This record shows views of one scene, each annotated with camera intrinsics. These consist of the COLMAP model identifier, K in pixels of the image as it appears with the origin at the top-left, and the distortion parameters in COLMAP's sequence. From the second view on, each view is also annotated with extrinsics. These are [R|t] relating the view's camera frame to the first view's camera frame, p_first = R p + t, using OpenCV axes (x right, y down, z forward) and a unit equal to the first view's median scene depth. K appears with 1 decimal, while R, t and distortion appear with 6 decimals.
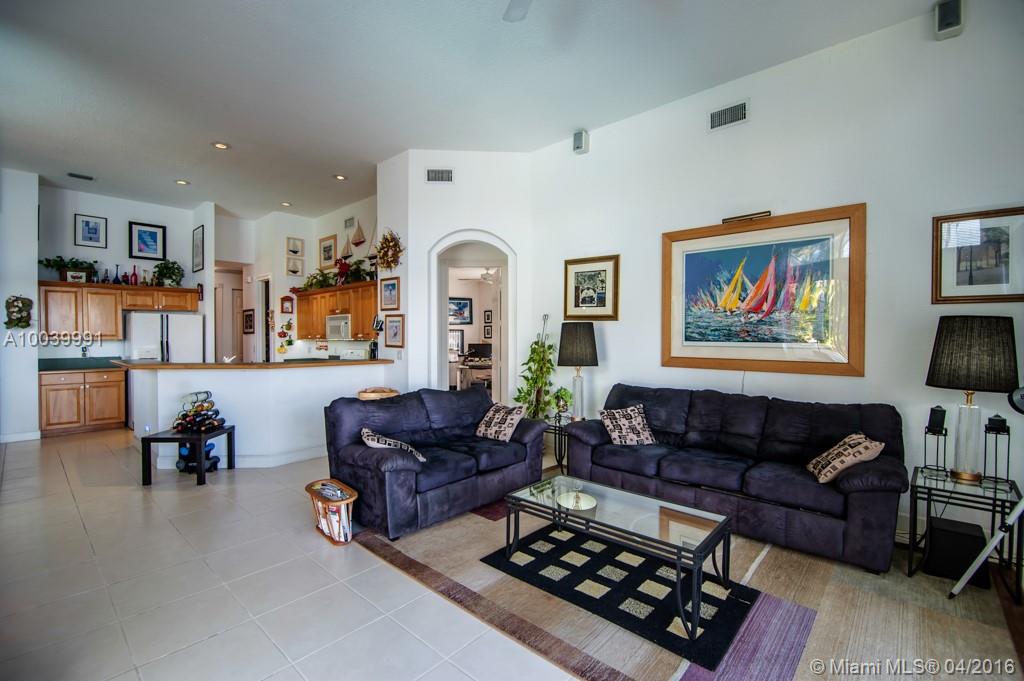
lens RADIAL K [[448.3, 0, 510.3], [0, 448.3, 342.8], [0, 0, 1]] dist [-0.008983, -0.001113]
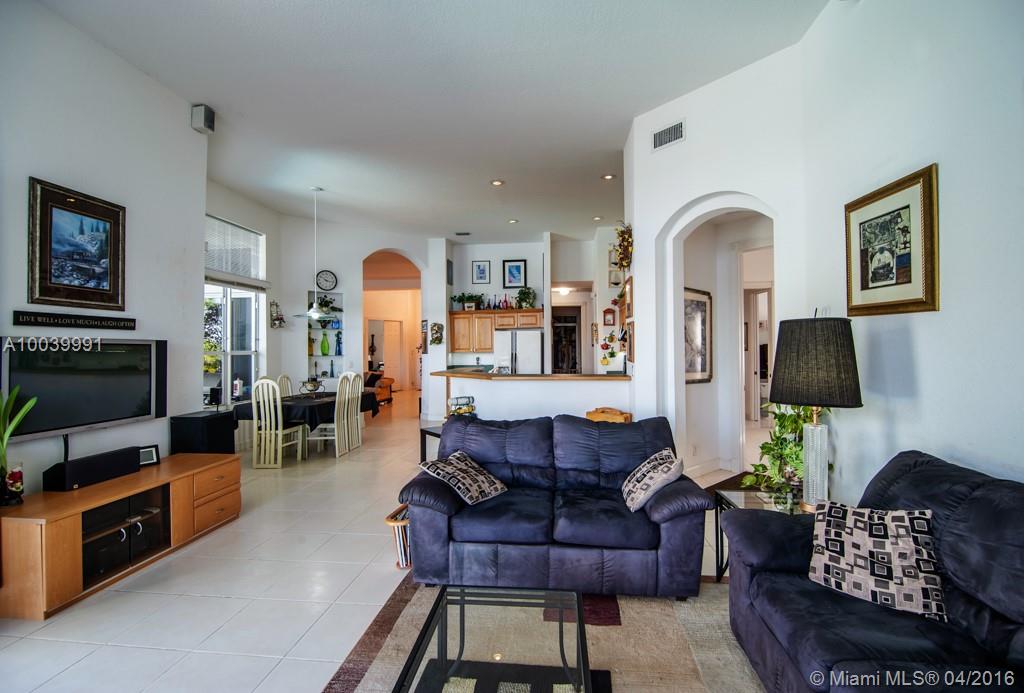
lens RADIAL K [[457.1, 0, 512.9], [0, 457.1, 346.4], [0, 0, 1]] dist [-0.016503, -0.000932]
pose [[0.590059, -0.010611, -0.807290, 0.316037], [-0.004011, 0.999863, -0.016074, -0.003906], [0.807350, 0.012723, 0.589936, 0.350262]]
